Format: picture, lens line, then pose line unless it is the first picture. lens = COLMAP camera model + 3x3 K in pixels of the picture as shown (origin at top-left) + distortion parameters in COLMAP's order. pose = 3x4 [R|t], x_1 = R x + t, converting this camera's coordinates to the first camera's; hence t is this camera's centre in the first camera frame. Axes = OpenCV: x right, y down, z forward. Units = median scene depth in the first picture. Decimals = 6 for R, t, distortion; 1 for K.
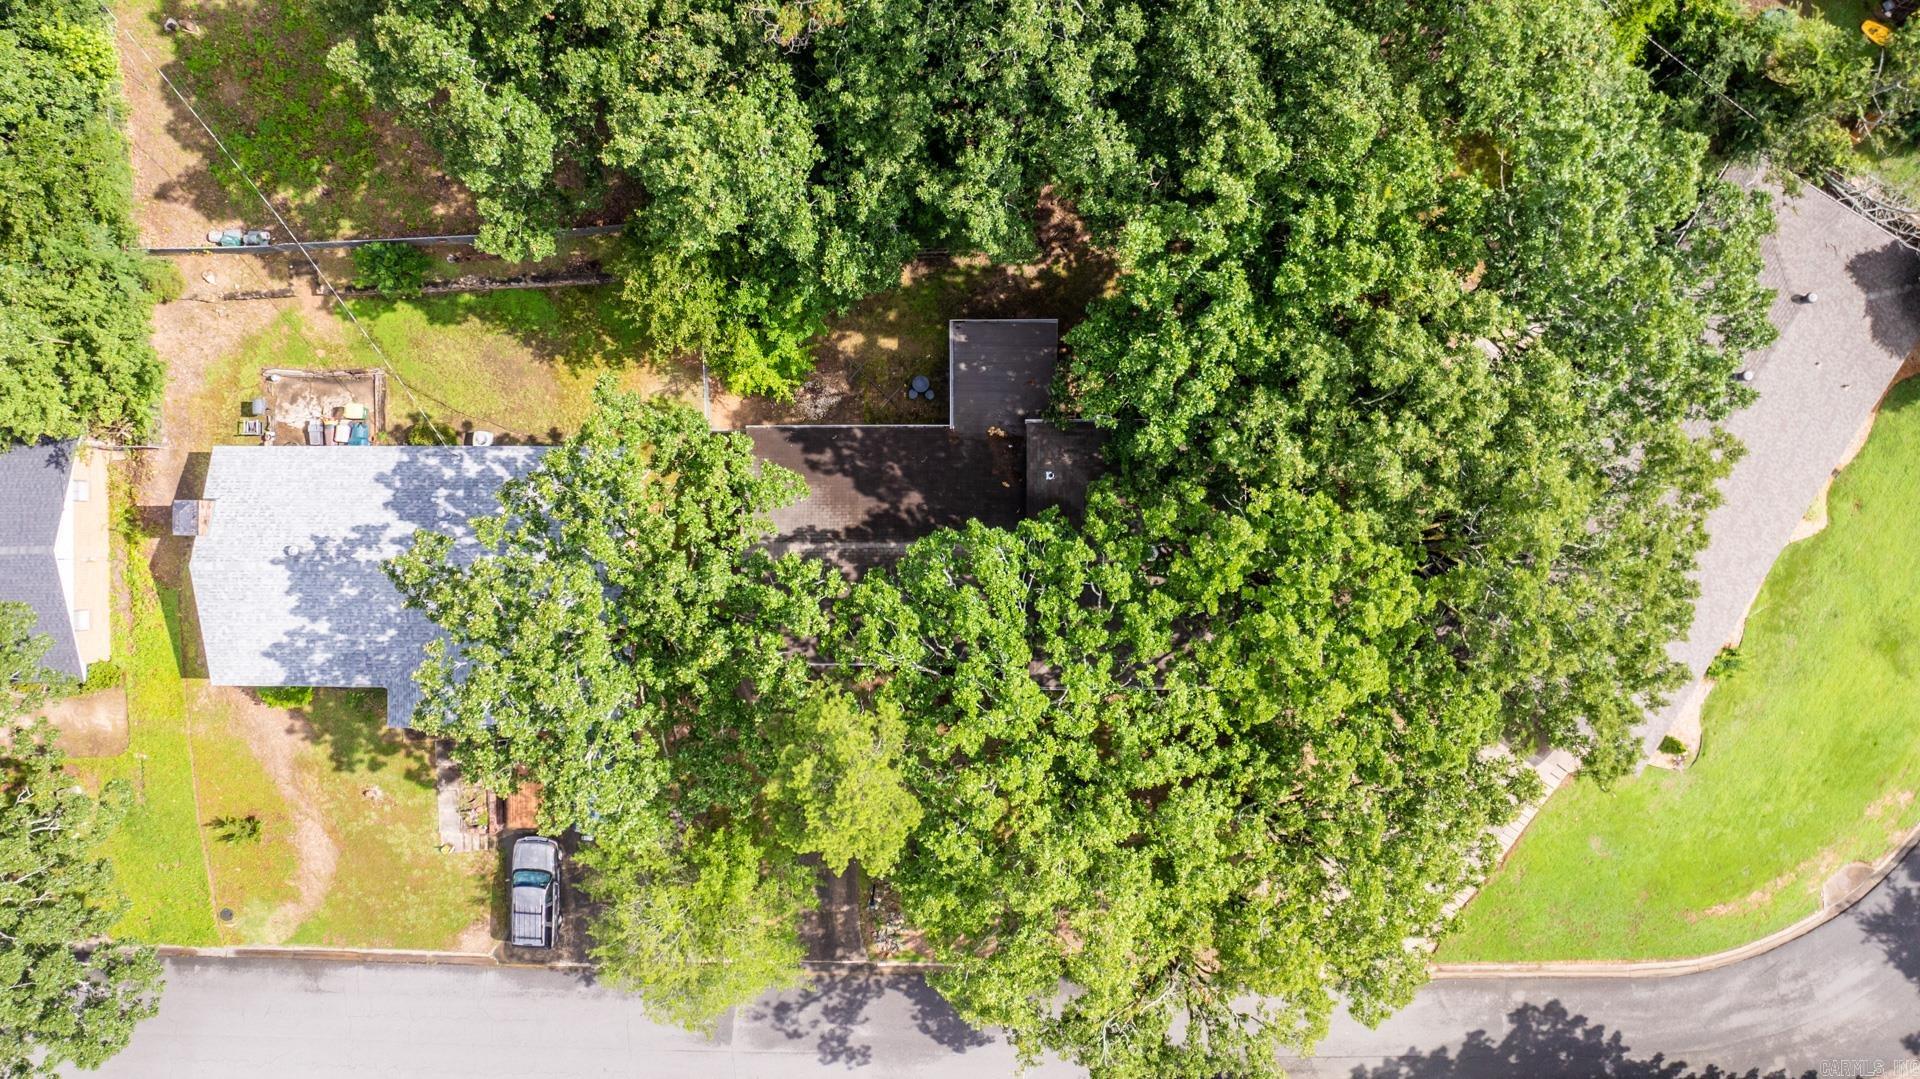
lens RADIAL K [[1368.1, 0, 960.0], [0, 1368.1, 539.5], [0, 0, 1]] dist [0.008679, -0.051073]
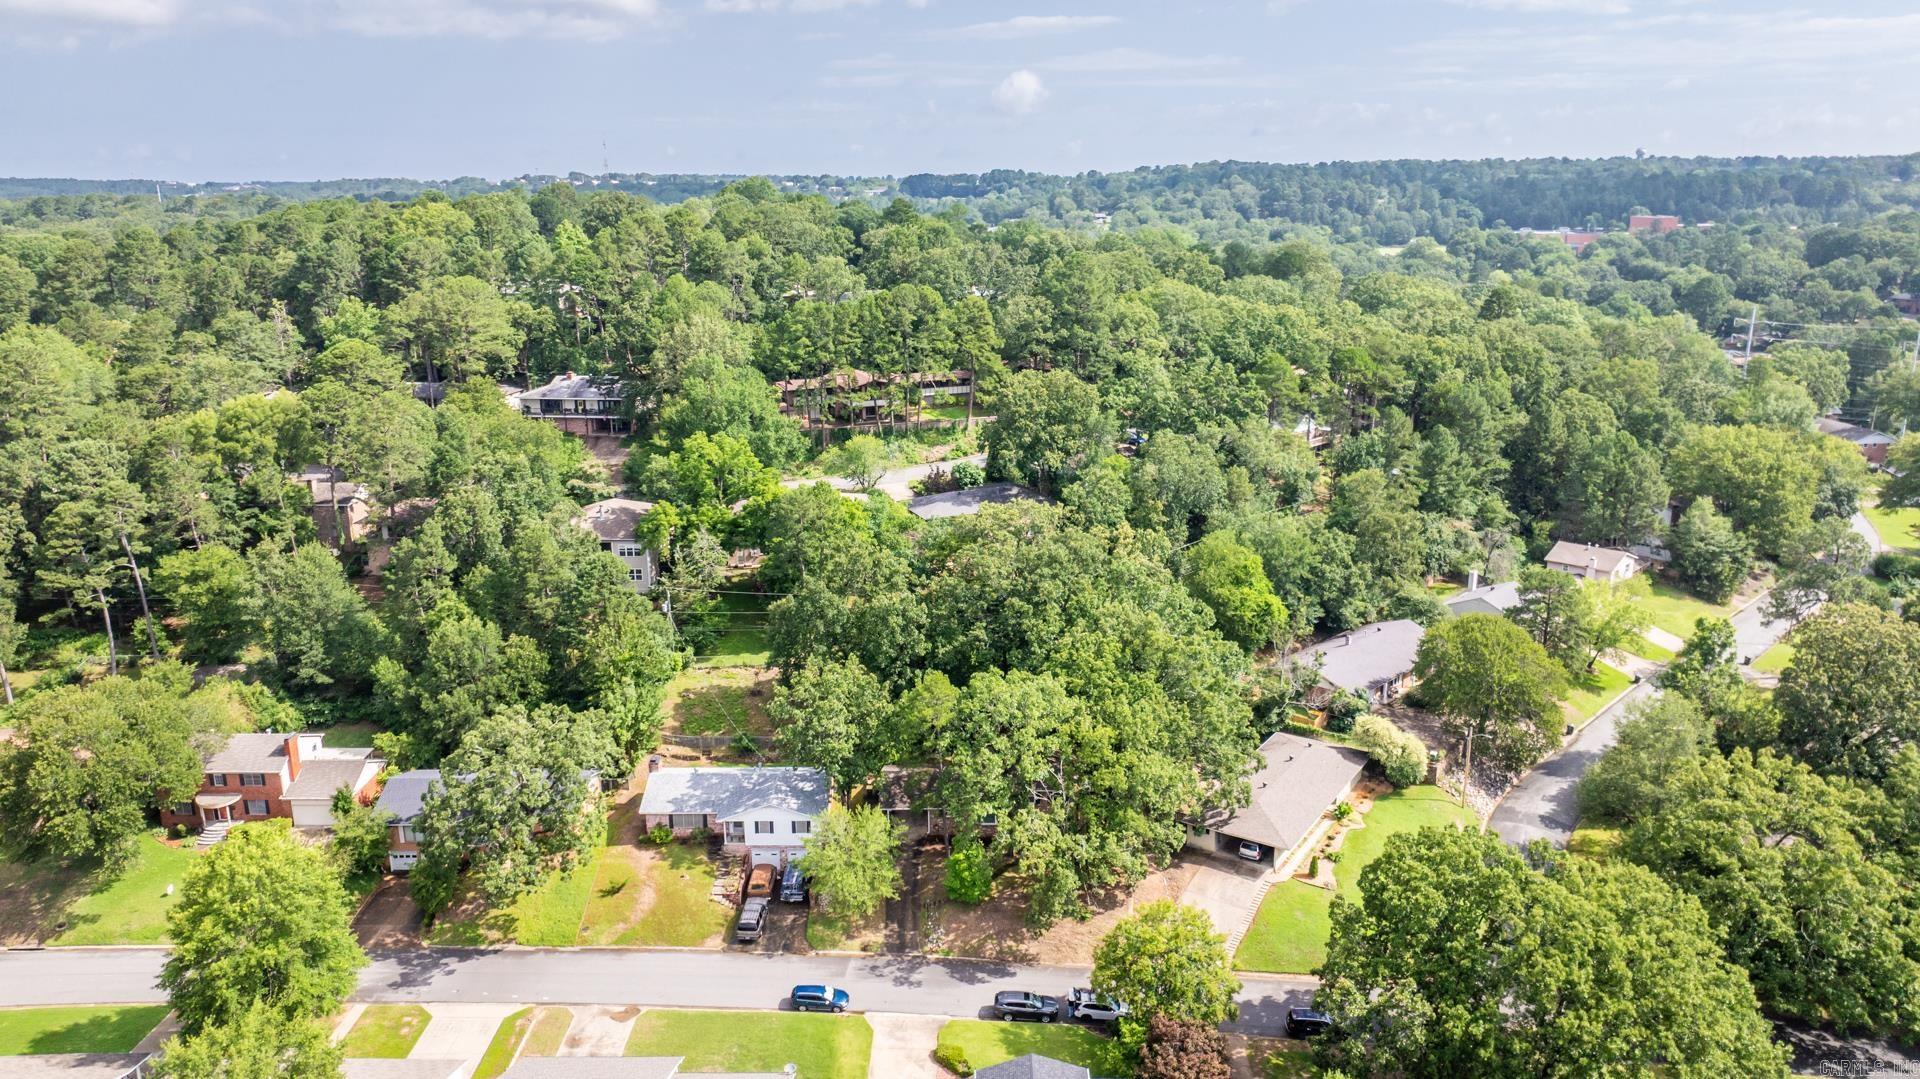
lens RADIAL K [[1368.1, 0, 960.0], [0, 1368.1, 539.5], [0, 0, 1]] dist [0.008679, -0.051073]
pose [[0.999991, 0.004280, 0.000539, -0.019690], [-0.000554, 0.251450, -0.967870, 1.954793], [-0.004278, 0.967861, 0.251450, -0.006038]]
